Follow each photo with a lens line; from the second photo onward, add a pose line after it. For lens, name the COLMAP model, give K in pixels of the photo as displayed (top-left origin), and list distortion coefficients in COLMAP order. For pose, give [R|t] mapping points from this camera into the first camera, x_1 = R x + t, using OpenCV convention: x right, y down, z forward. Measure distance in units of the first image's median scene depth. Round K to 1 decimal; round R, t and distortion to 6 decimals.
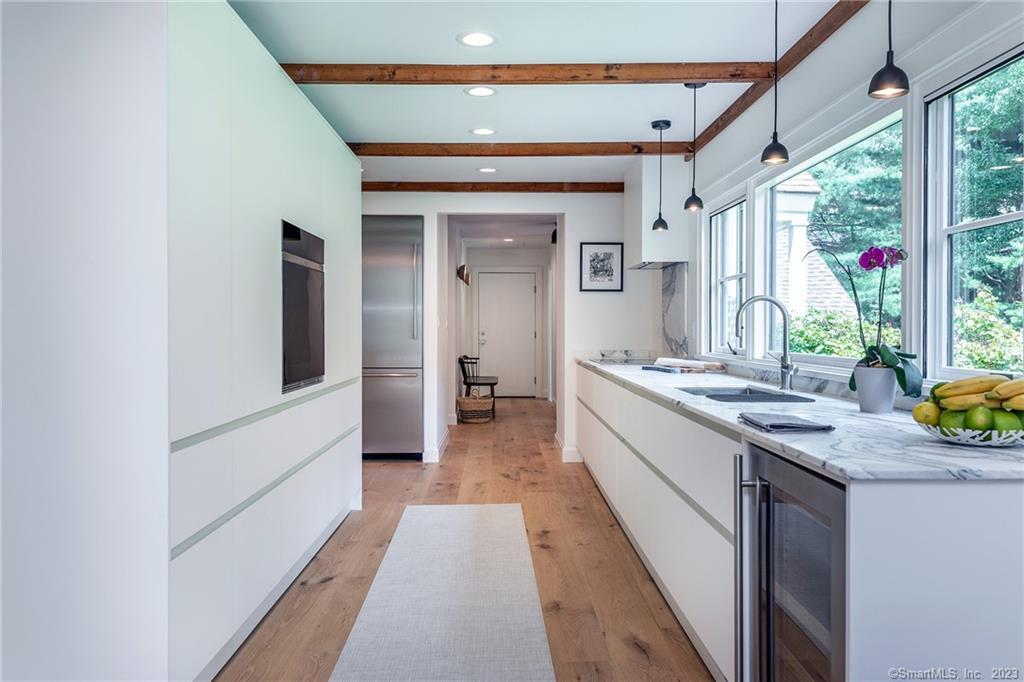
lens RADIAL K [[801.3, 0, 512.0], [0, 801.3, 341.0], [0, 0, 1]] dist [0.074016, 0.000007]
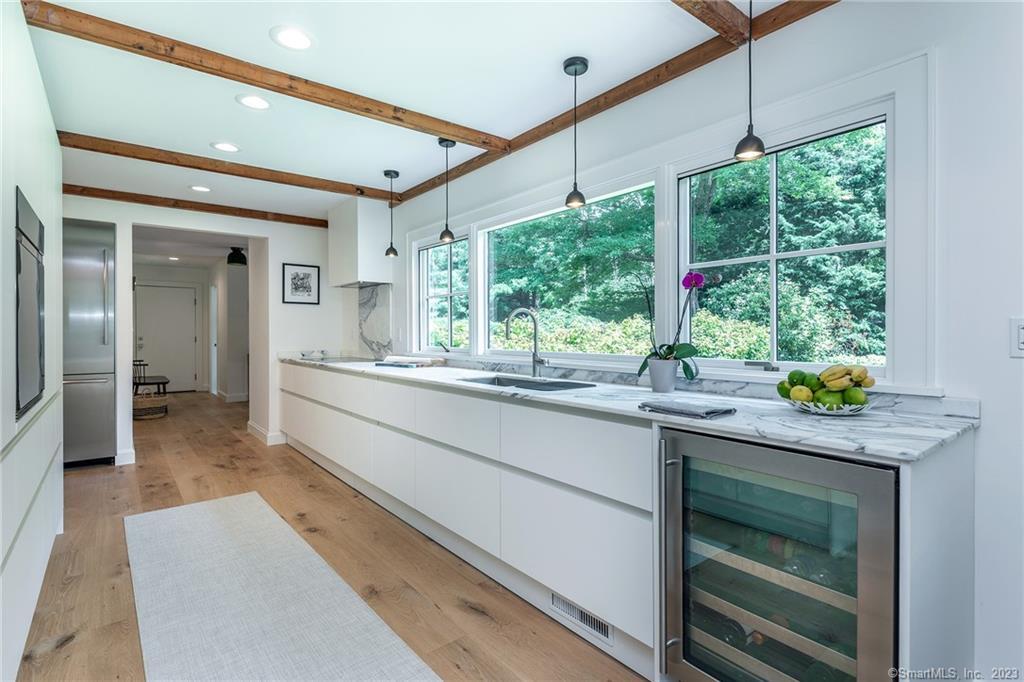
lens RADIAL K [[499.6, 0, 514.2], [0, 499.6, 334.5], [0, 0, 1]] dist [0.032802, -0.014296]
pose [[0.788551, -0.003062, 0.614962, -0.149047], [0.012276, 0.999867, -0.010762, -0.002379], [-0.614847, 0.016036, 0.788483, 0.250005]]
